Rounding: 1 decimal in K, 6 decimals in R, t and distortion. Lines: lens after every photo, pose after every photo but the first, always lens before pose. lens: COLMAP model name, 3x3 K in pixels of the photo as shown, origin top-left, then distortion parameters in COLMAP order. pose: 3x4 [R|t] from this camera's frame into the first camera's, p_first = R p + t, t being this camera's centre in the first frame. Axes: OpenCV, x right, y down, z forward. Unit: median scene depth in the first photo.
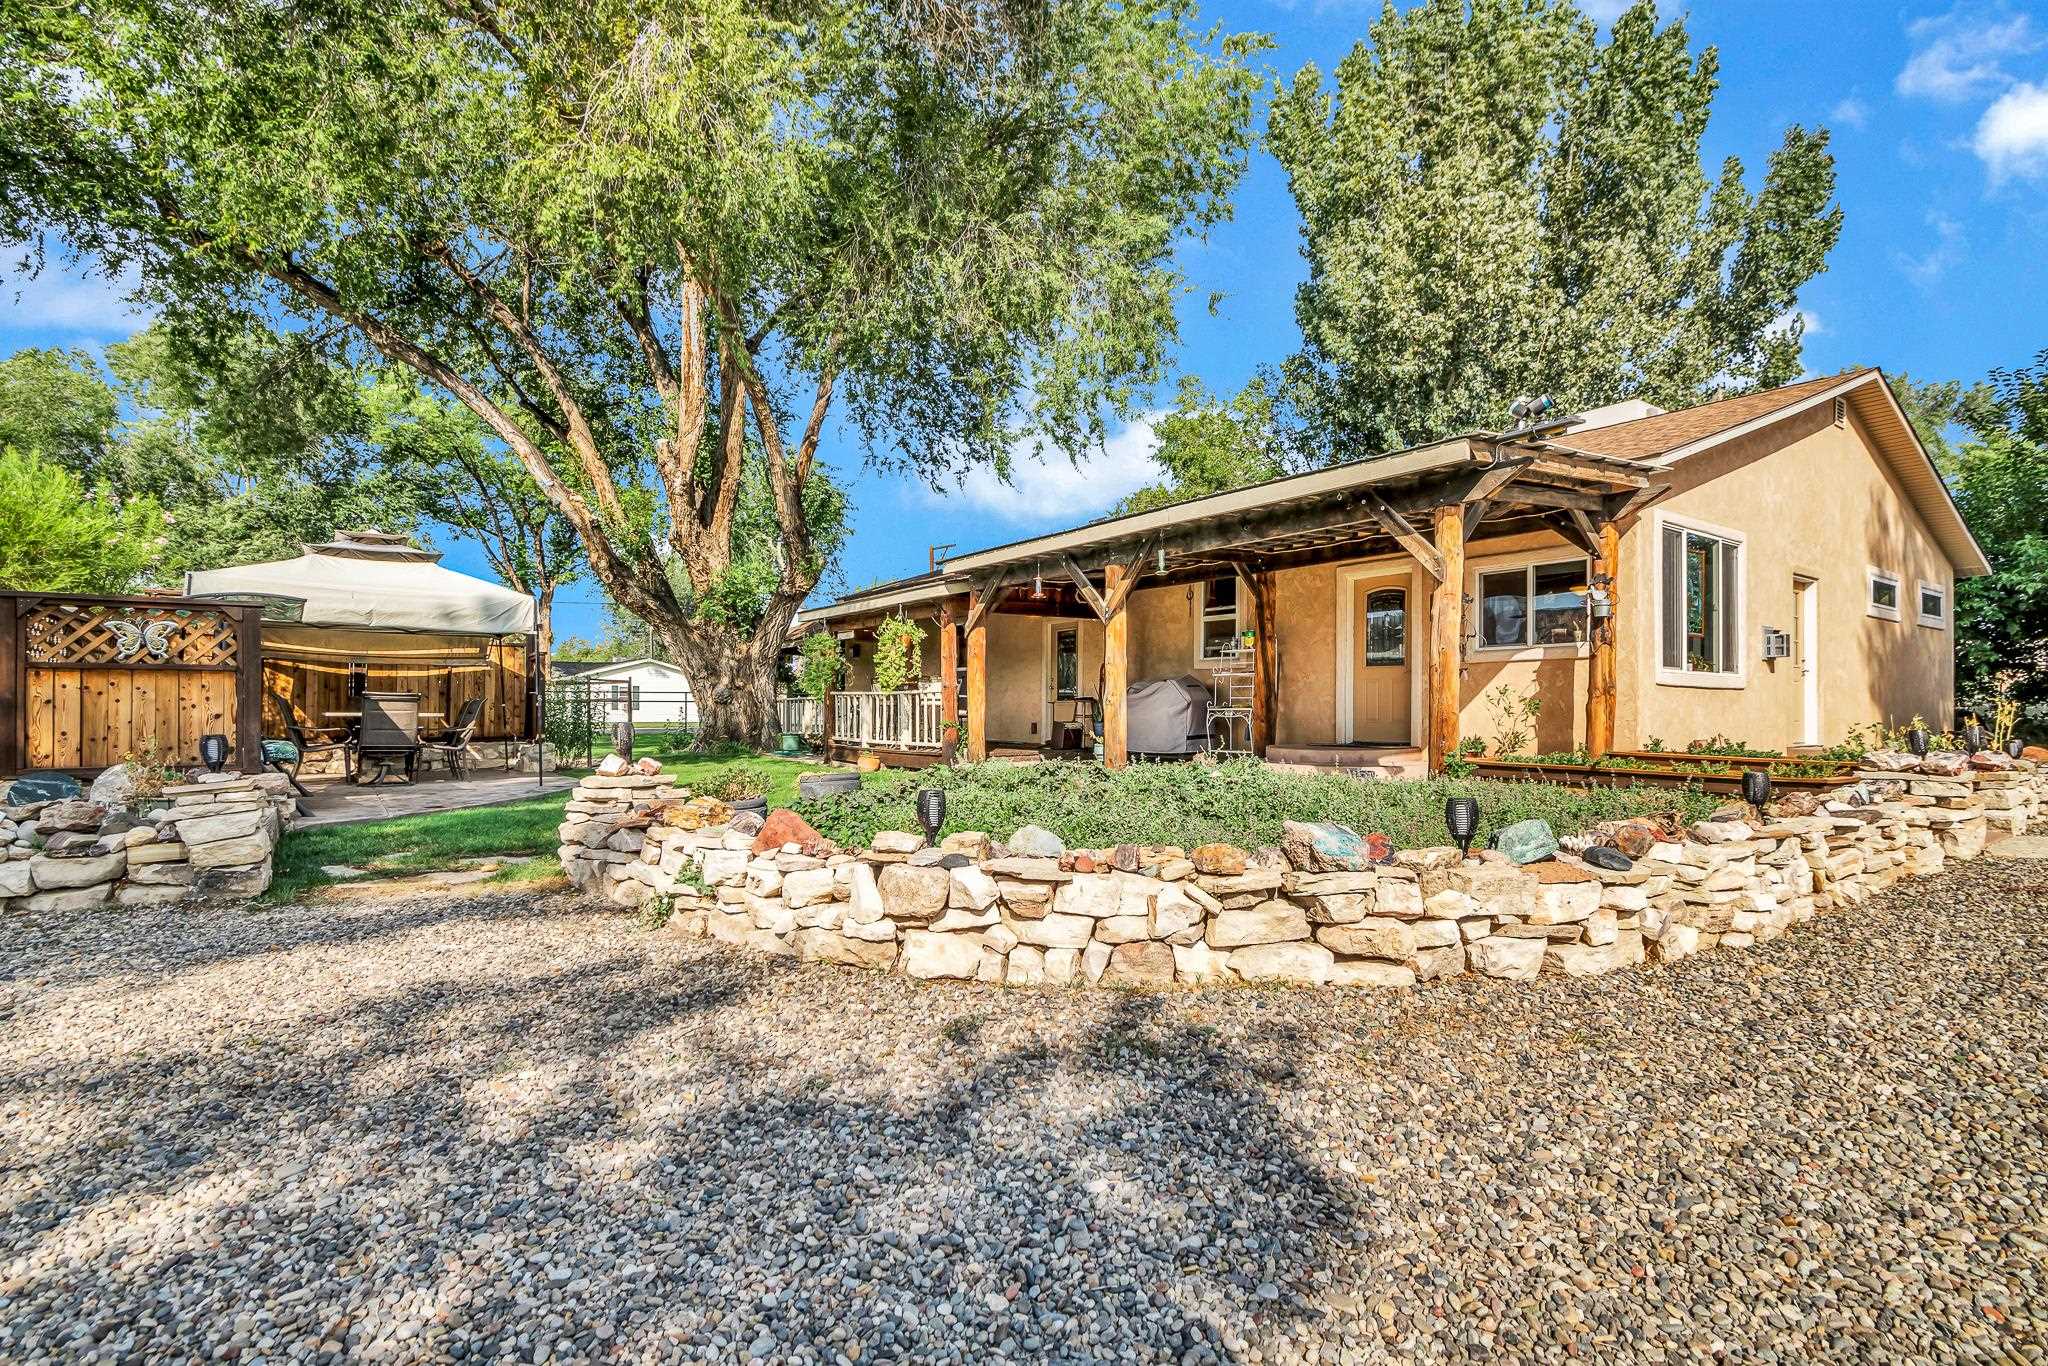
lens RADIAL K [[1001.4, 0, 1028.6], [0, 1001.4, 689.5], [0, 0, 1]] dist [-0.000344, -0.000618]
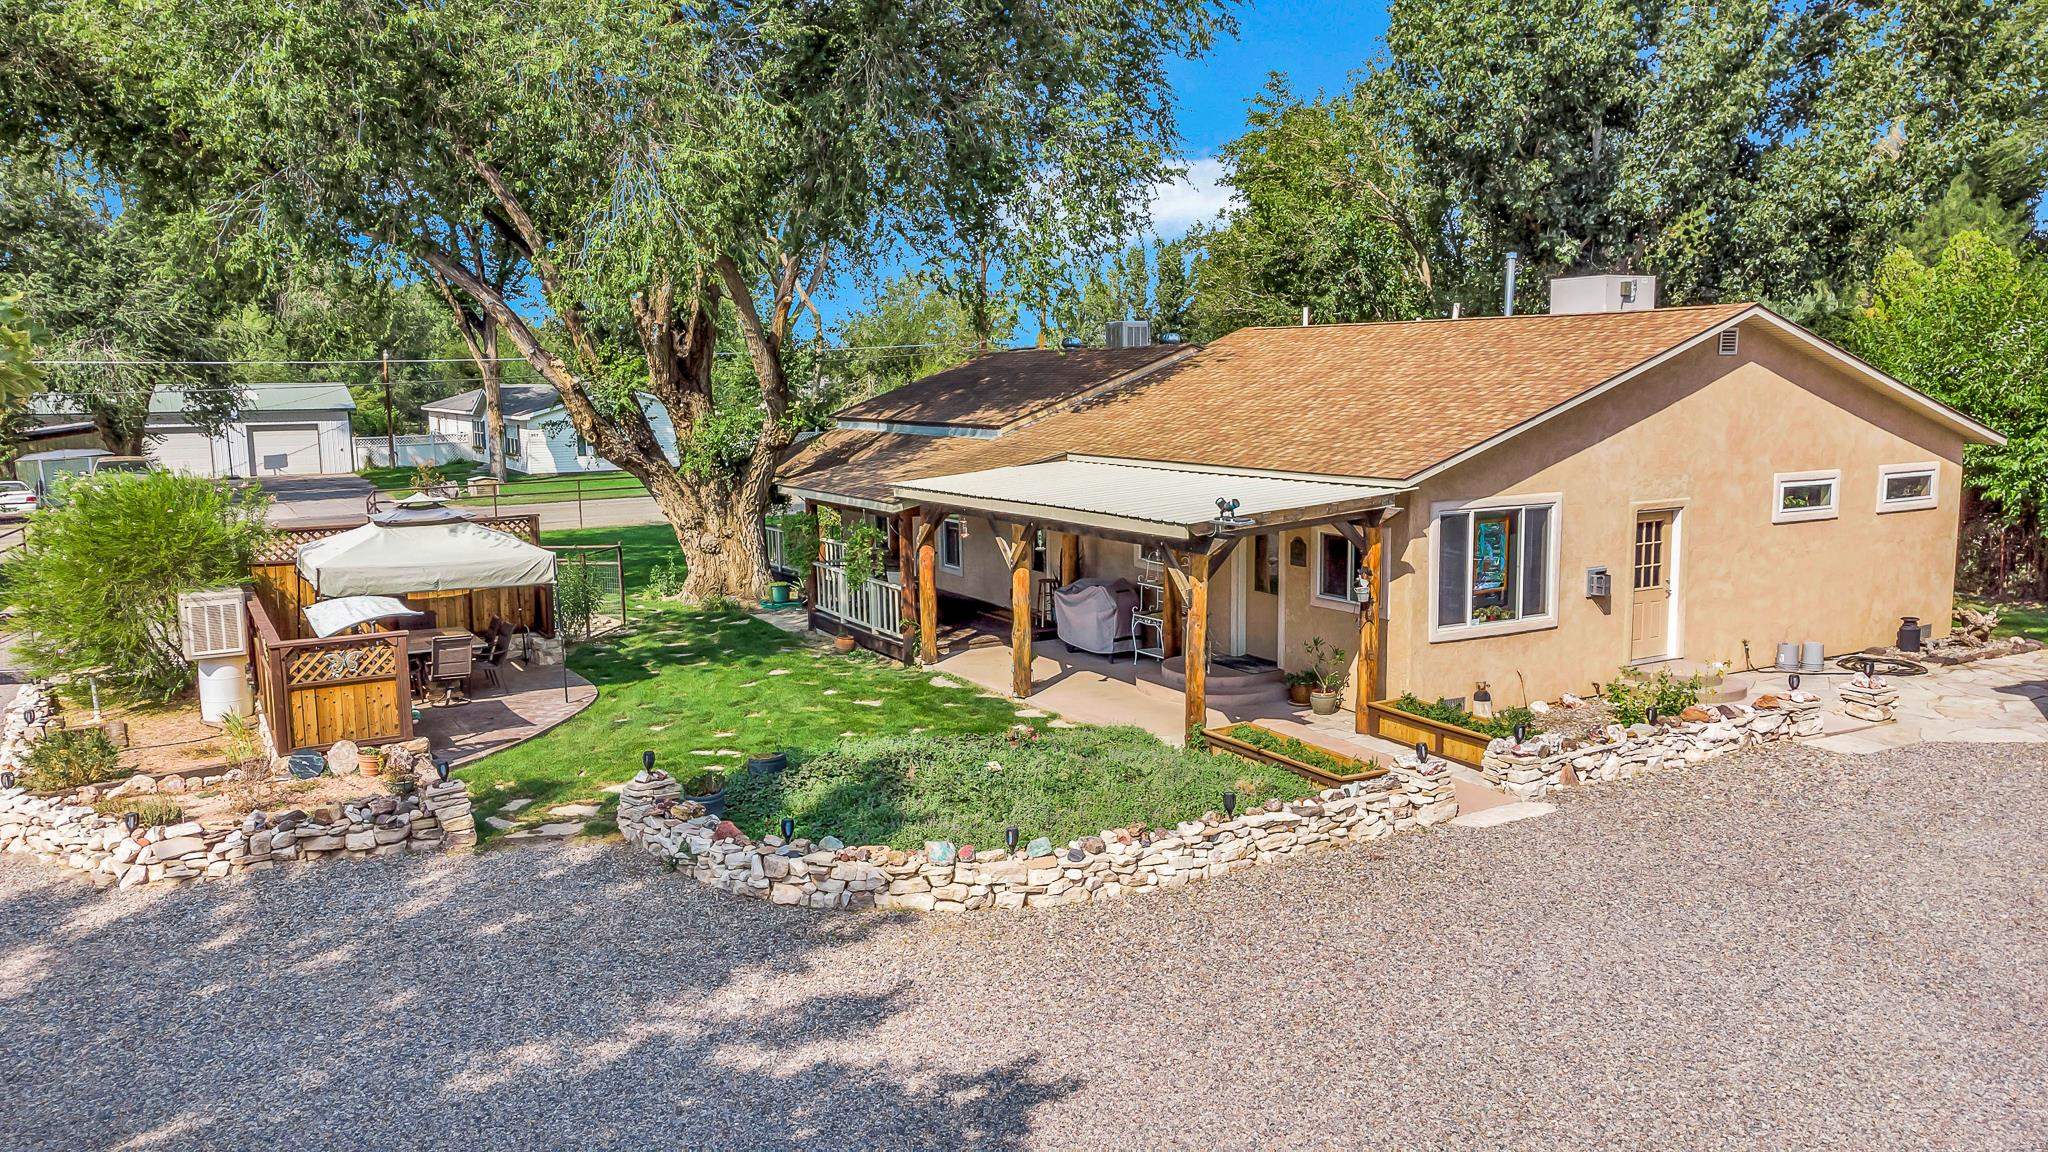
lens RADIAL K [[1491.5, 0, 1019.7], [0, 1491.5, 570.8], [0, 0, 1]] dist [0.029297, 0.002129]
pose [[0.994661, -0.003439, -0.103143, 0.278609], [0.018434, 0.989292, 0.144782, -0.335627], [0.101541, -0.145910, 0.984073, -0.786260]]
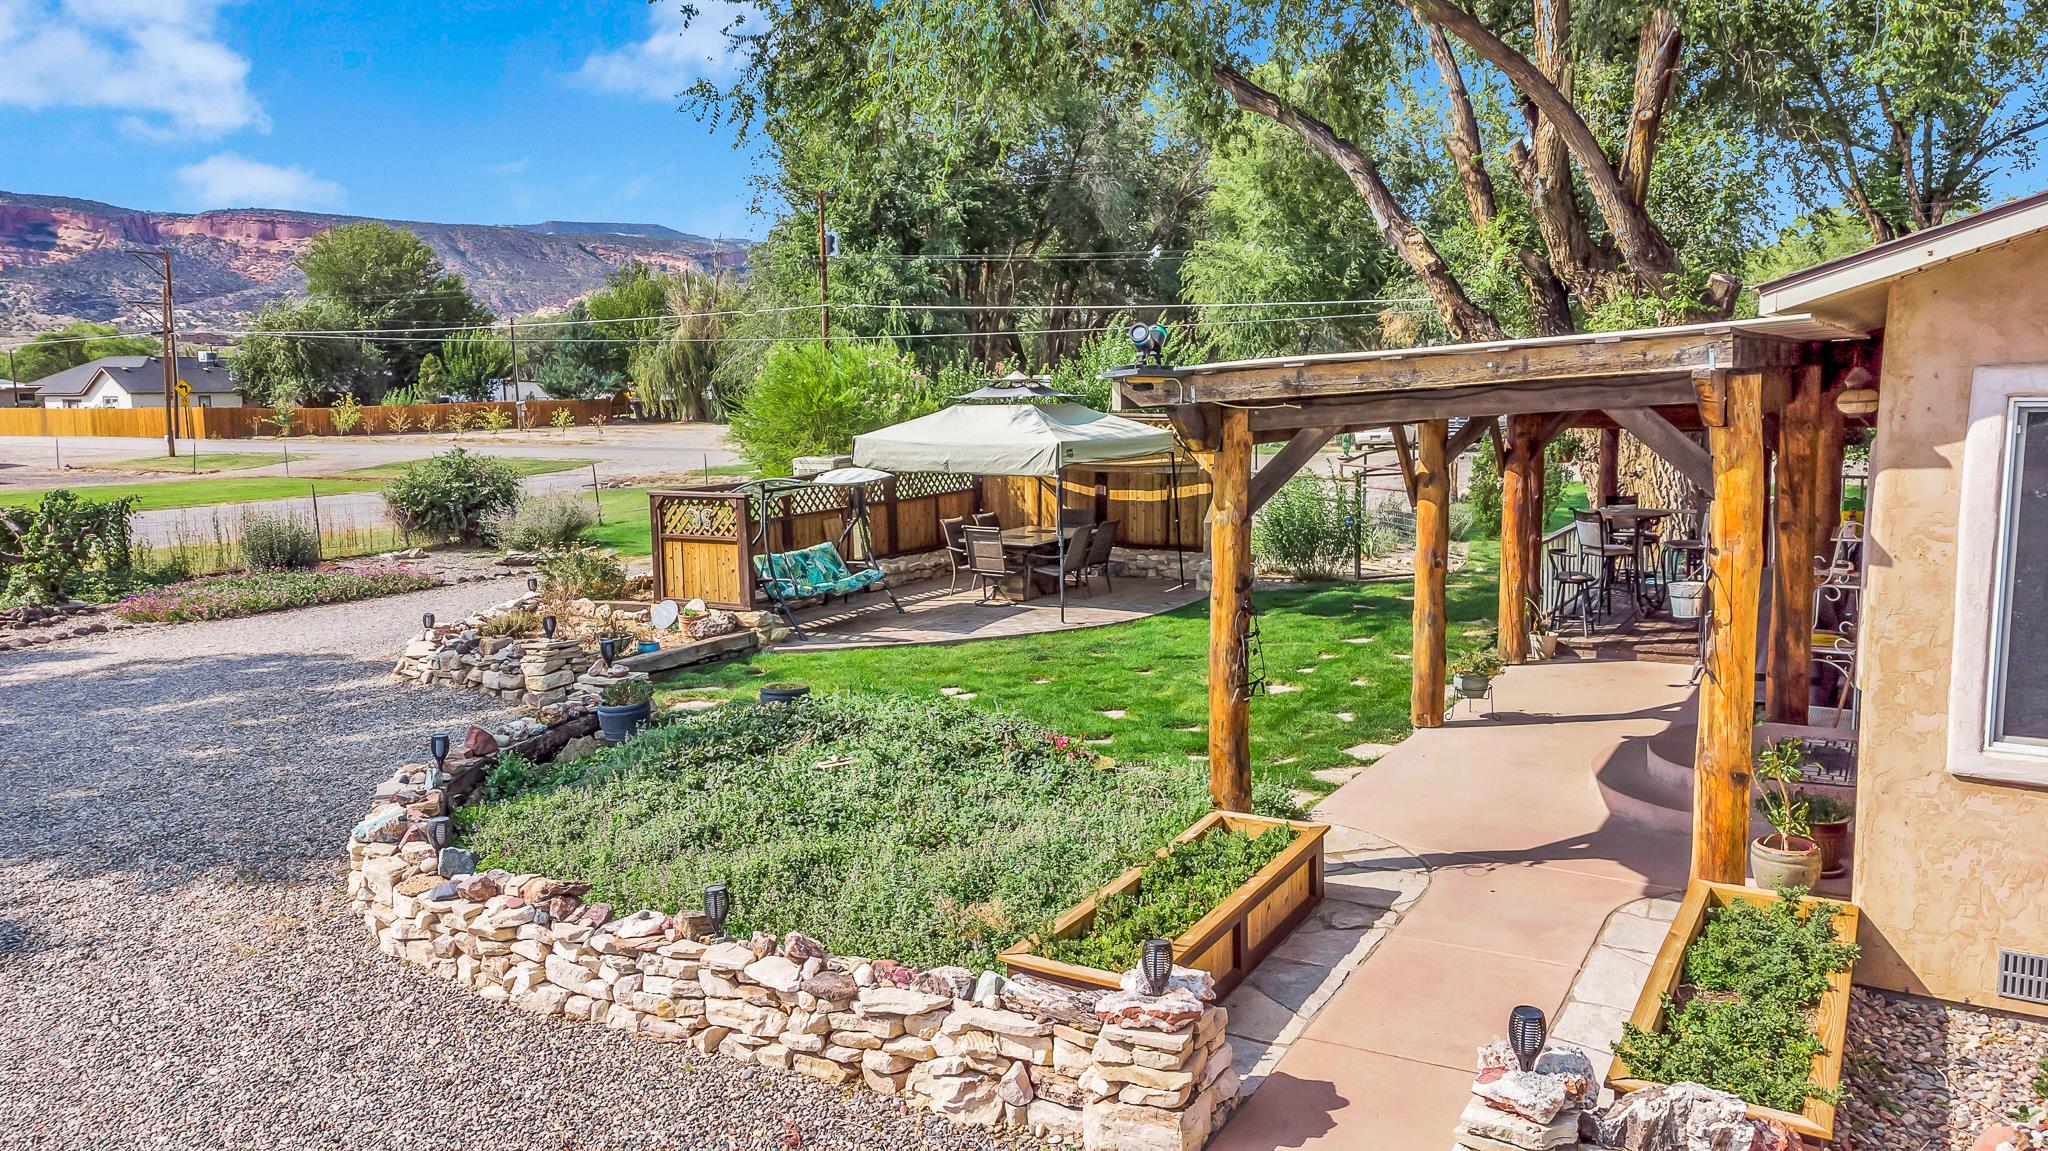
lens RADIAL K [[1491.5, 0, 1024.1], [0, 1491.5, 572.4], [0, 0, 1]] dist [0.029297, 0.002129]
pose [[0.415937, 0.114002, -0.902220, 0.926441], [0.029939, 0.989857, 0.138878, -0.178725], [0.908901, -0.084775, 0.408305, 0.318784]]
